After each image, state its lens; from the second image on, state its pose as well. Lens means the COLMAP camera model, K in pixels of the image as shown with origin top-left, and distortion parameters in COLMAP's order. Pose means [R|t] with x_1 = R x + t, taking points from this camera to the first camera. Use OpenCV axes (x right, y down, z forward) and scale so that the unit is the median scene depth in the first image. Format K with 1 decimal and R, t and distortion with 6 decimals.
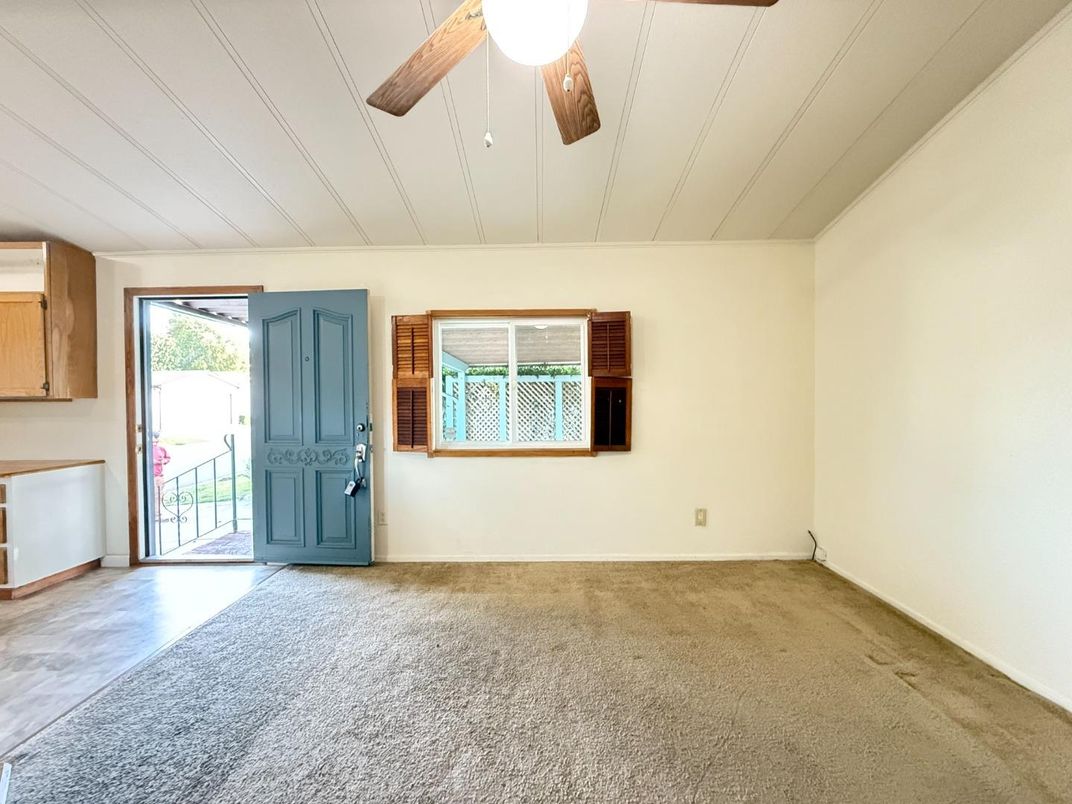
lens RADIAL K [[426.6, 0, 531.6], [0, 426.6, 402.9], [0, 0, 1]] dist [-0.001510, 0.000134]
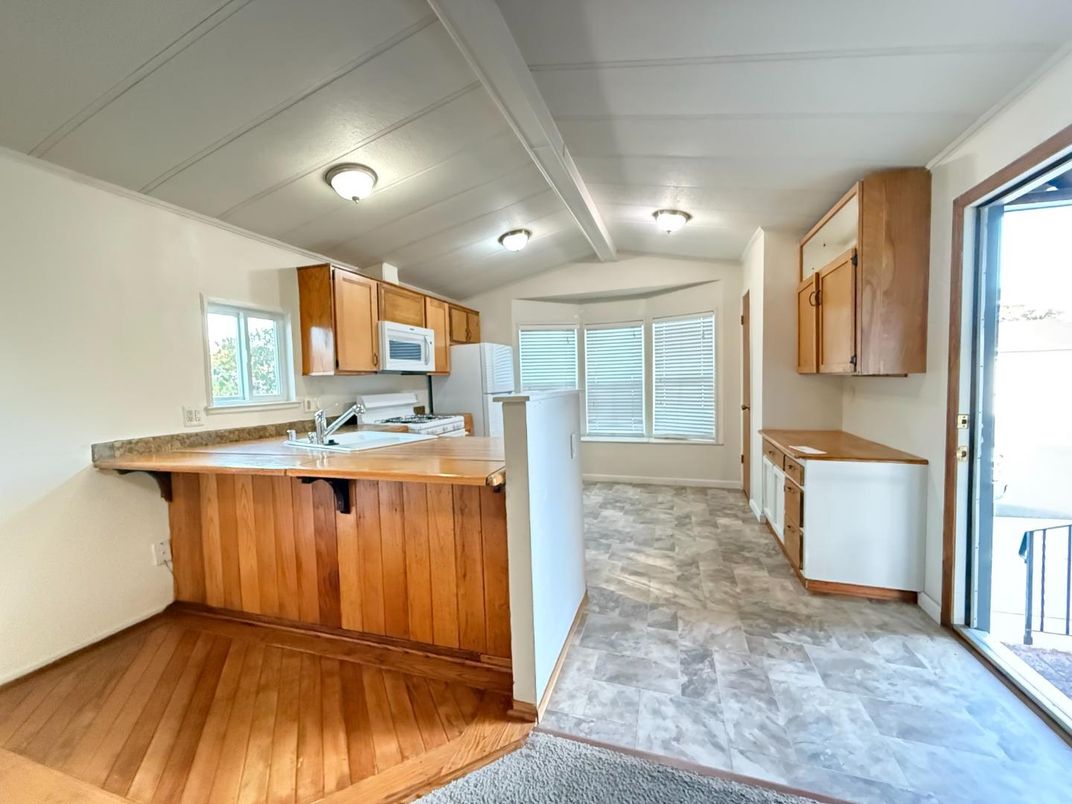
lens RADIAL K [[428.9, 0, 533.2], [0, 428.9, 402.2], [0, 0, 1]] dist [-0.000725, 0.000089]
pose [[-0.302501, 0.066461, -0.950829, -0.139820], [0.013489, 0.997765, 0.065450, -0.018536], [0.953054, 0.006973, -0.302721, 0.613824]]
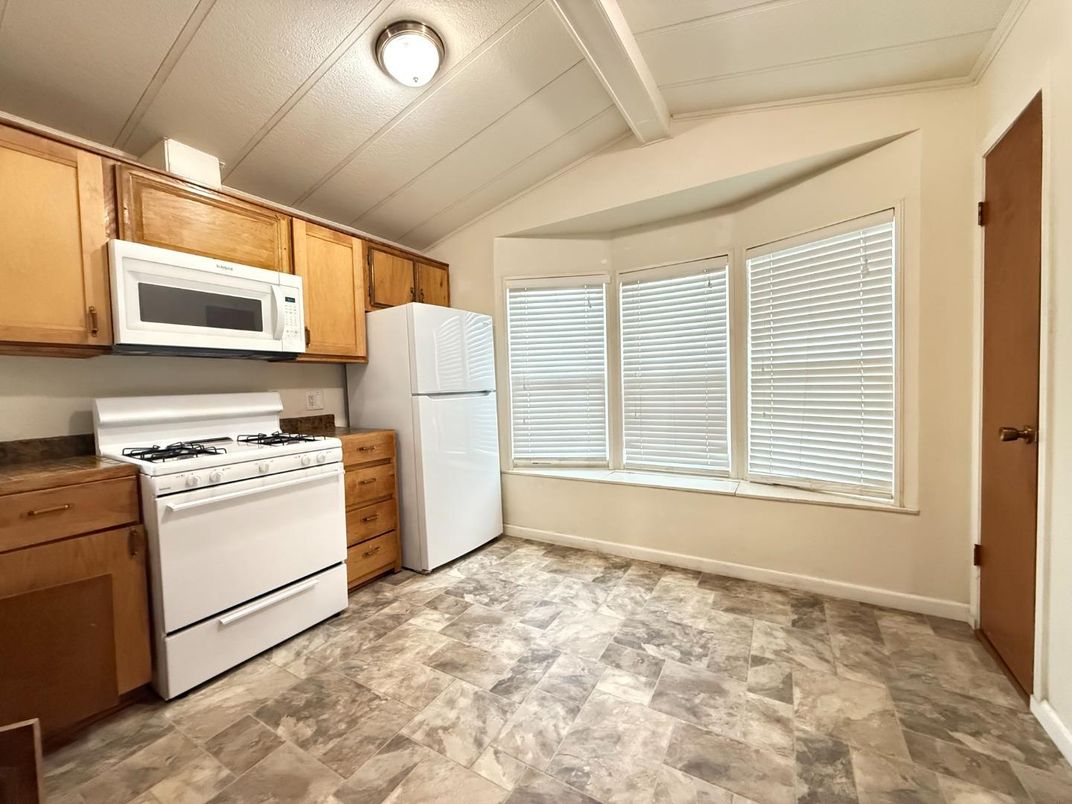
lens RADIAL K [[428.9, 0, 533.2], [0, 428.9, 402.2], [0, 0, 1]] dist [-0.000725, 0.000089]
pose [[-0.502958, 0.059086, -0.862289, -0.944543], [0.019835, 0.998187, 0.056828, 0.020434], [0.864083, 0.011478, -0.503218, 0.614436]]
